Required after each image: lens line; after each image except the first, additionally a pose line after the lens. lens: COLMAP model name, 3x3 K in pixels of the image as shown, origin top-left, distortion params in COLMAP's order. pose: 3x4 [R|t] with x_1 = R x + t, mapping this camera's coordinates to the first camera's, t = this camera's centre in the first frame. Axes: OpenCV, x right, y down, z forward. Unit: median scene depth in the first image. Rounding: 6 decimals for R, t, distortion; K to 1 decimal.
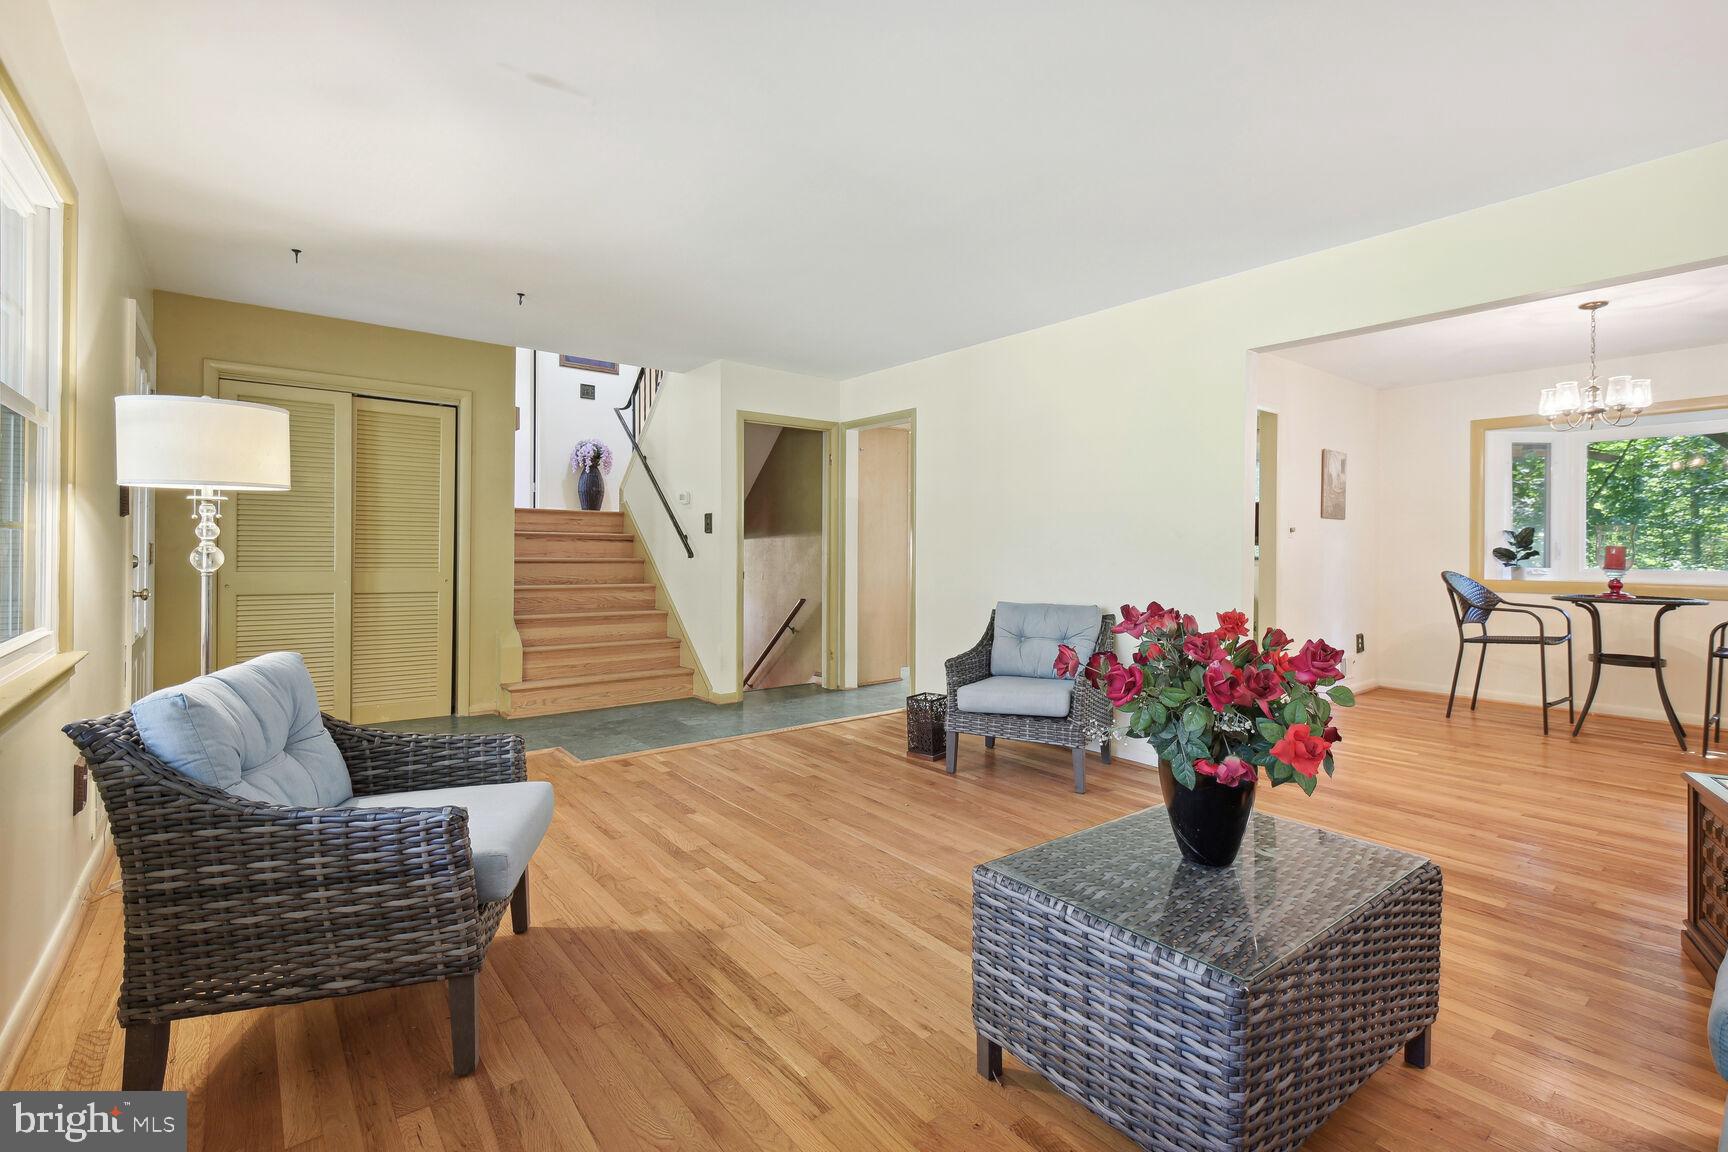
lens RADIAL K [[790.9, 0, 860.8], [0, 790.9, 559.5], [0, 0, 1]] dist [-0.010729, -0.002286]
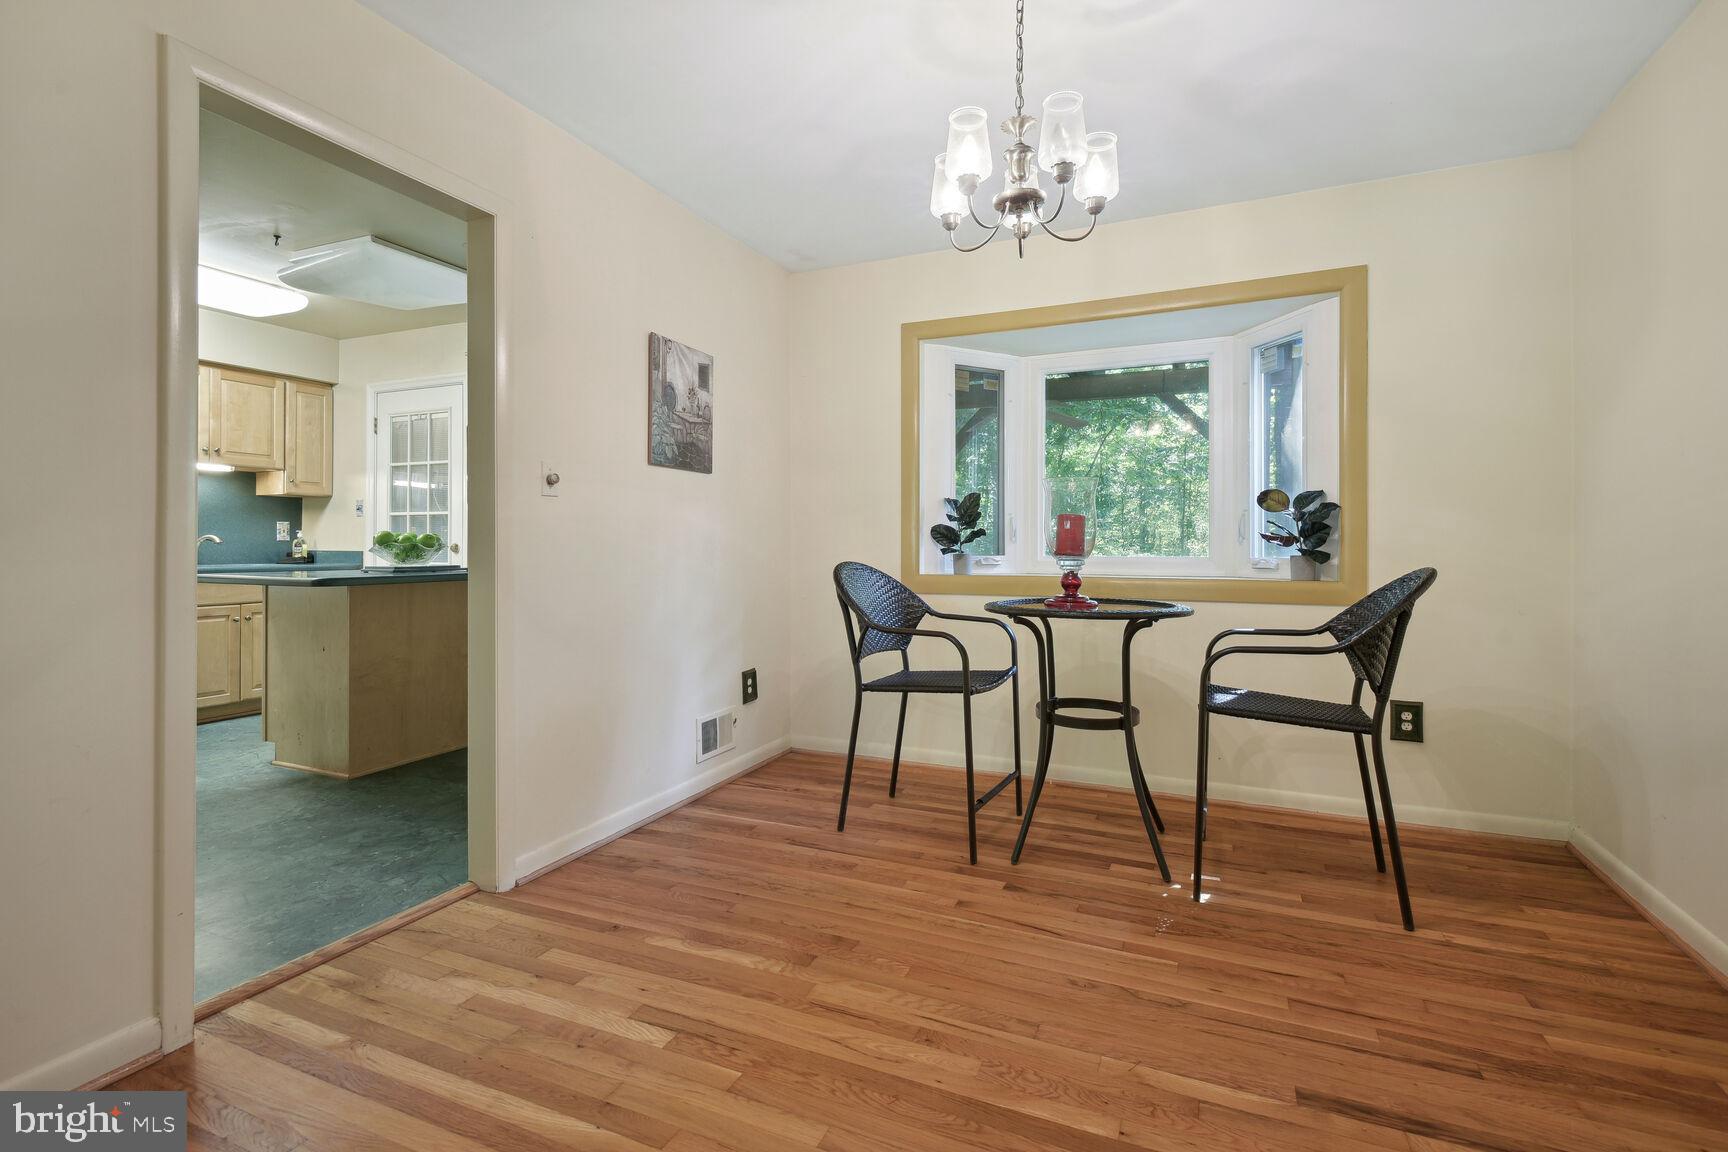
lens RADIAL K [[790.9, 0, 876.1], [0, 790.9, 560.2], [0, 0, 1]] dist [-0.010729, -0.002286]
pose [[0.878069, -0.010281, 0.478423, 0.488211], [0.007981, 0.999945, 0.006841, 0.009622], [-0.478467, -0.002189, 0.878103, 0.485012]]
